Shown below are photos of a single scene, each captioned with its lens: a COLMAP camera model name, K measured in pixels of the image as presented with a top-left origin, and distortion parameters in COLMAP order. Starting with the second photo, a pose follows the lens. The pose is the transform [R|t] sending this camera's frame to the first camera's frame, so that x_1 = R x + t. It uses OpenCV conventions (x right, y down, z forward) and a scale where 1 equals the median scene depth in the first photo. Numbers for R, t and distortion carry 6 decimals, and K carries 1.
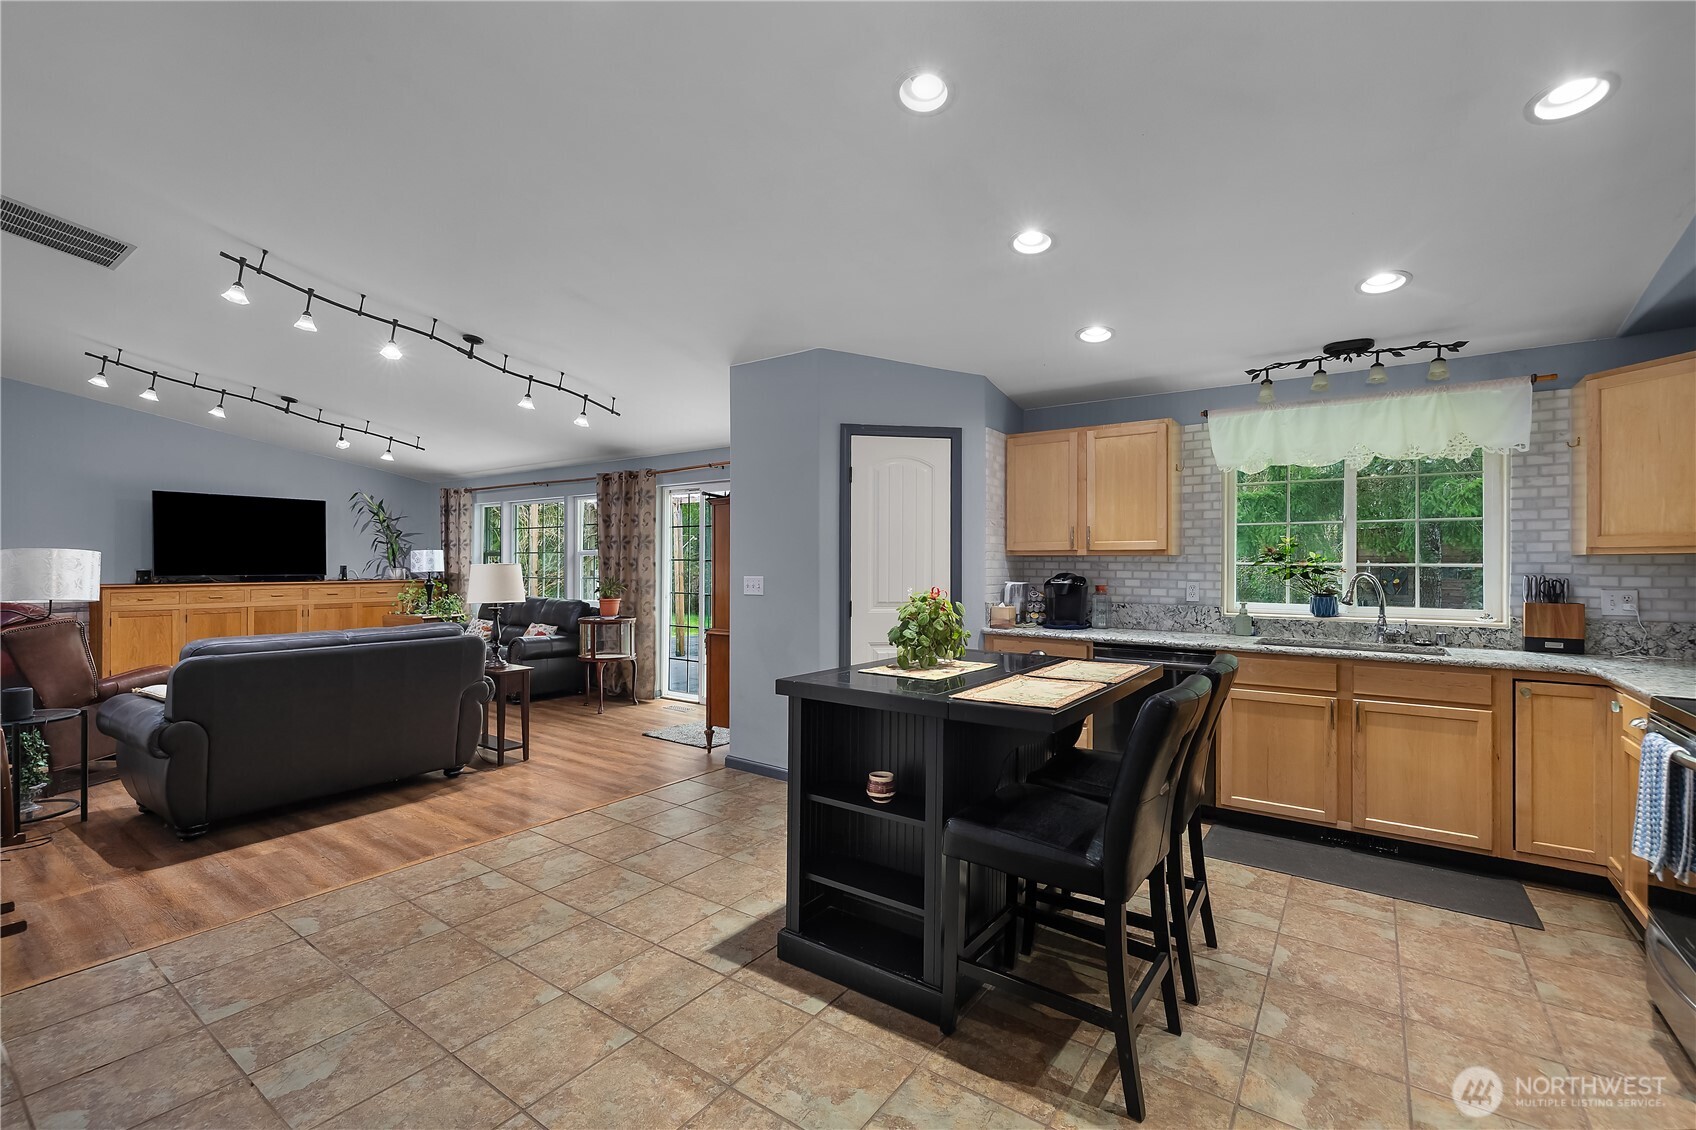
lens RADIAL K [[737.5, 0, 852.7], [0, 737.5, 564.6], [0, 0, 1]] dist [0.003414, 0.000463]
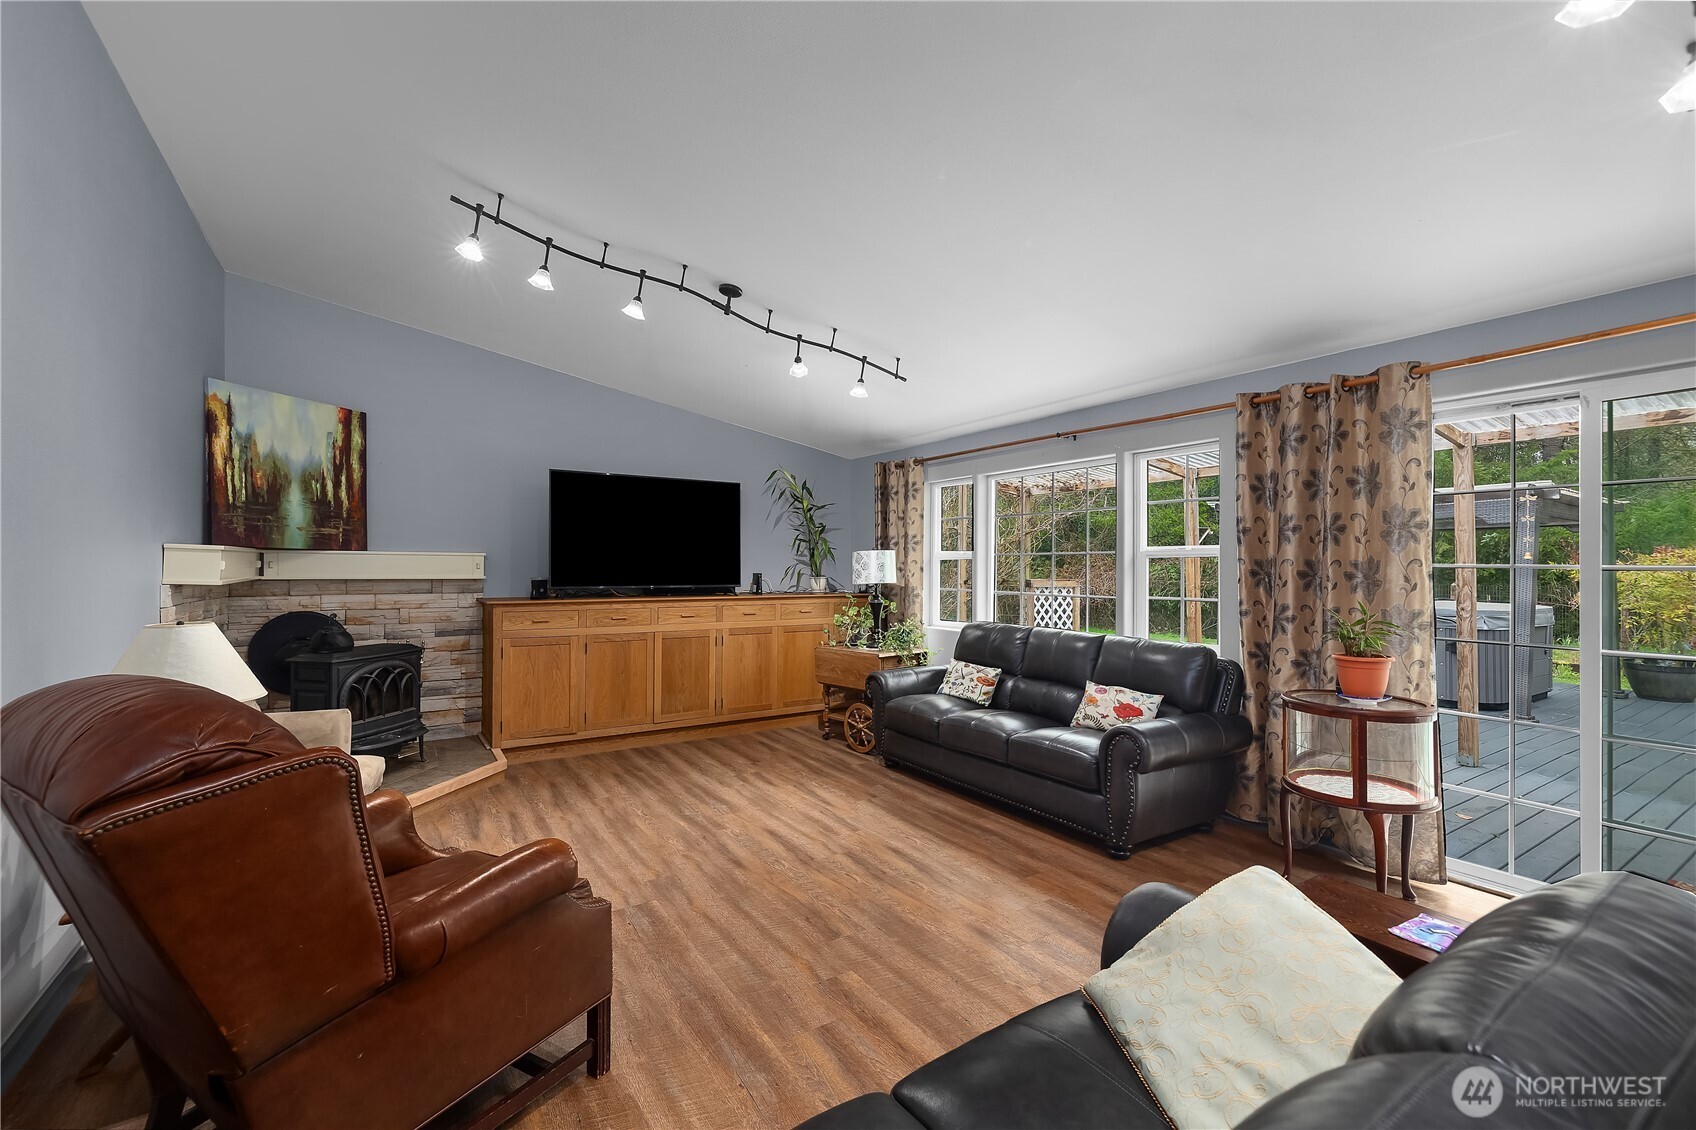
lens RADIAL K [[737.5, 0, 855.0], [0, 737.5, 565.6], [0, 0, 1]] dist [0.003414, 0.000463]
pose [[0.930050, 0.002448, -0.367424, -0.357544], [-0.004466, 0.999979, -0.004642, -0.003326], [0.367405, 0.005958, 0.930042, 0.388936]]
